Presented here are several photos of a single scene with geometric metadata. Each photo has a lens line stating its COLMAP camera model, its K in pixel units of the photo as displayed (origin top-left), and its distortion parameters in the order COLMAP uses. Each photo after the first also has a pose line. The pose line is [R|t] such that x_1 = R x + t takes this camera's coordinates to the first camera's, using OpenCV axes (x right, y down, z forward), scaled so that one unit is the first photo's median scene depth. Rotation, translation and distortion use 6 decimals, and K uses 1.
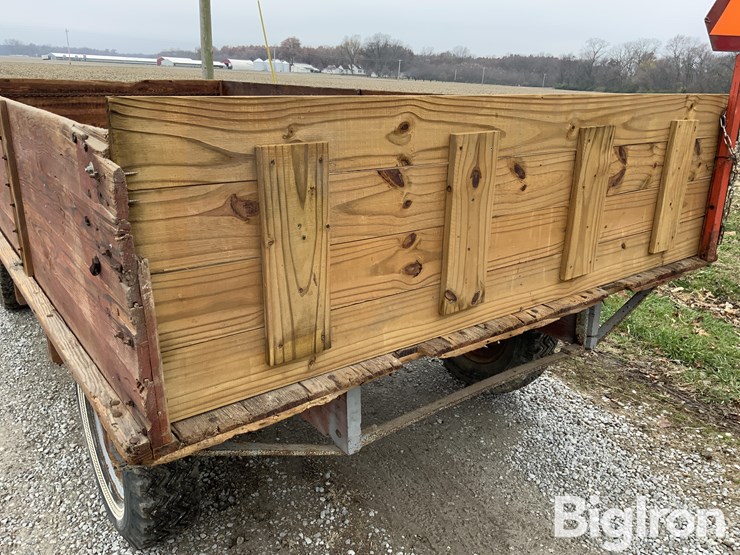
lens RADIAL K [[608.1, 0, 366.2], [0, 608.1, 277.6], [0, 0, 1]] dist [0.068619, -0.121098]
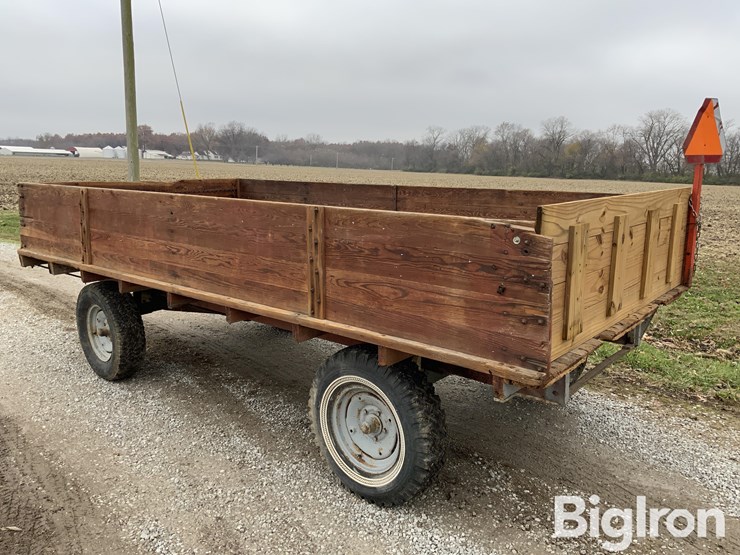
lens RADIAL K [[608.1, 0, 367.8], [0, 608.1, 278.7], [0, 0, 1]] dist [0.068619, -0.121098]
pose [[0.973172, -0.058960, 0.222394, -0.827911], [0.086611, 0.989384, -0.116697, 0.088624], [-0.213152, 0.132828, 0.967948, -0.514332]]
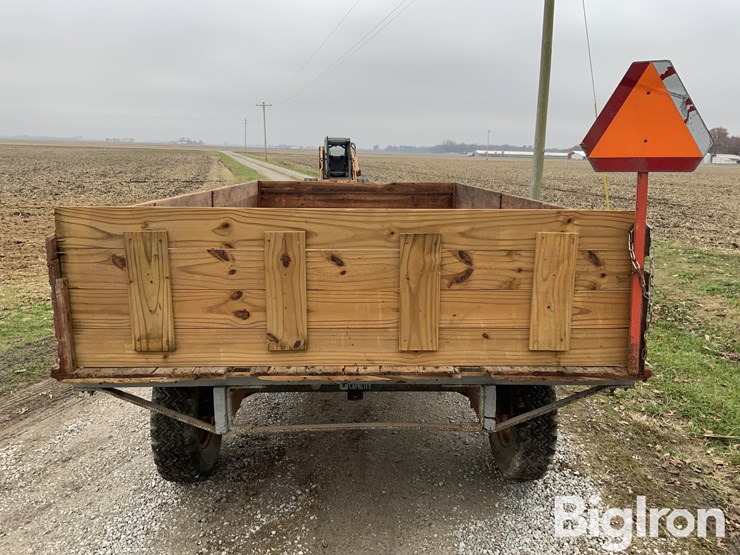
lens RADIAL K [[608.1, 0, 367.2], [0, 608.1, 276.2], [0, 0, 1]] dist [0.068619, -0.121098]
pose [[0.811113, 0.095299, -0.577073, 1.013902], [-0.177209, 0.980304, -0.087188, -0.025305], [0.557398, 0.172982, 0.812025, -0.087638]]
